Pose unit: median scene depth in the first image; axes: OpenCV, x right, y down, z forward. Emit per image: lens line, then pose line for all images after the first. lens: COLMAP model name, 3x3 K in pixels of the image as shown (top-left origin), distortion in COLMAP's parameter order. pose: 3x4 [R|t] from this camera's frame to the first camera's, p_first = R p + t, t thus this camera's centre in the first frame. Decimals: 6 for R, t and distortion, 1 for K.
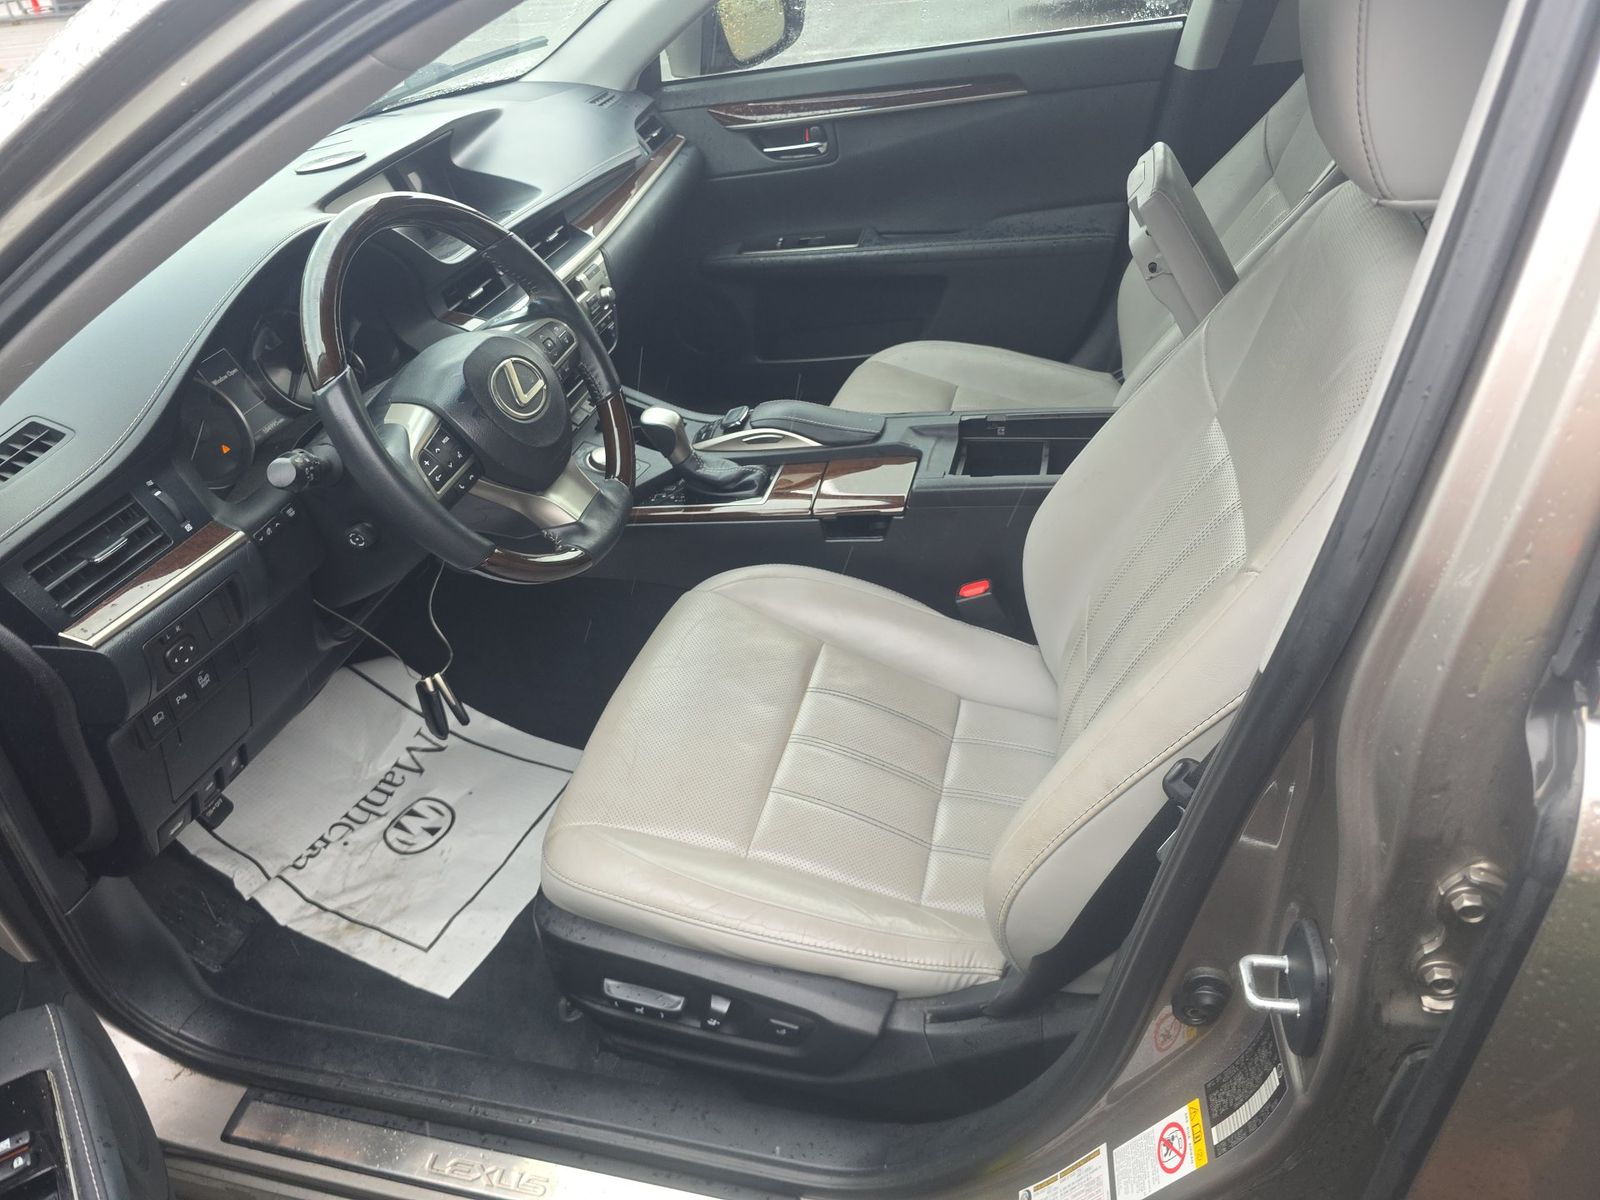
lens RADIAL K [[1082.1, 0, 791.2], [0, 1082.1, 580.4], [0, 0, 1]] dist [0.045203, -0.056498]
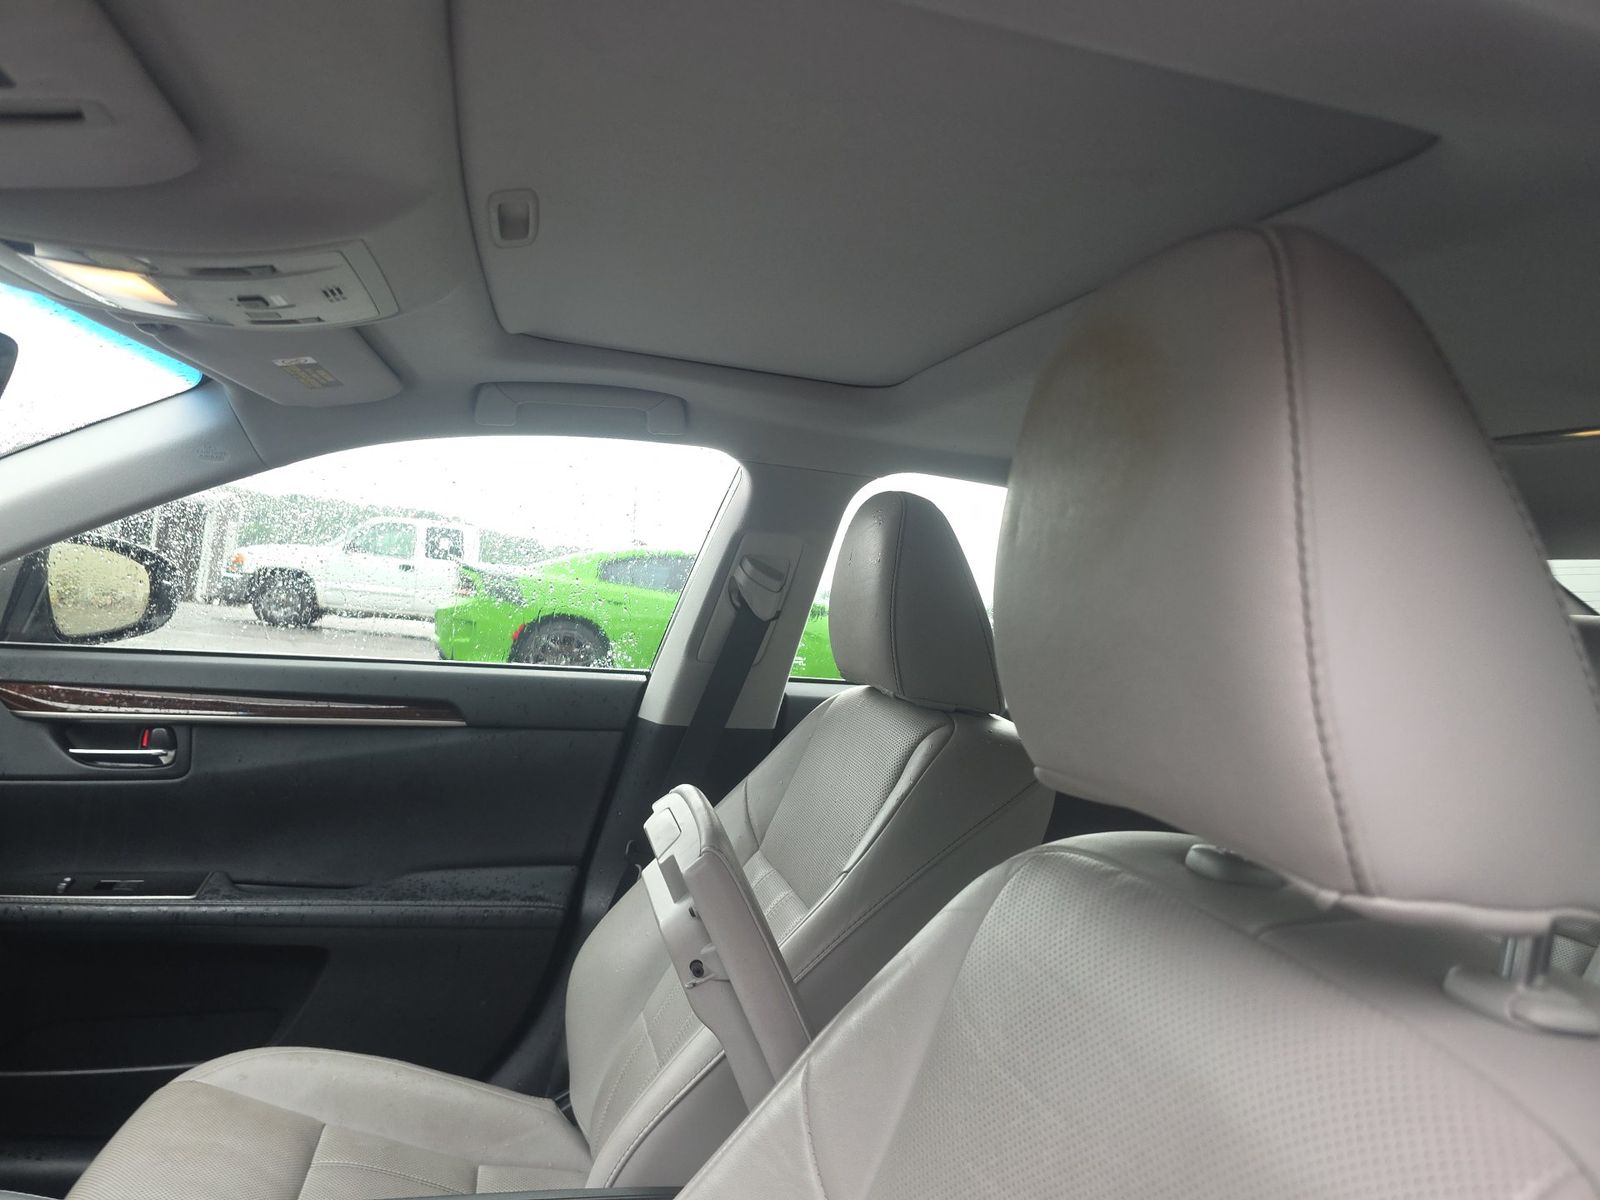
lens RADIAL K [[1082.1, 0, 791.2], [0, 1082.1, 580.4], [0, 0, 1]] dist [0.045203, -0.056498]
pose [[0.859971, 0.203843, 0.467866, 0.022696], [0.092189, 0.839636, -0.535268, -0.077079], [-0.501948, 0.503447, 0.703271, 0.240044]]
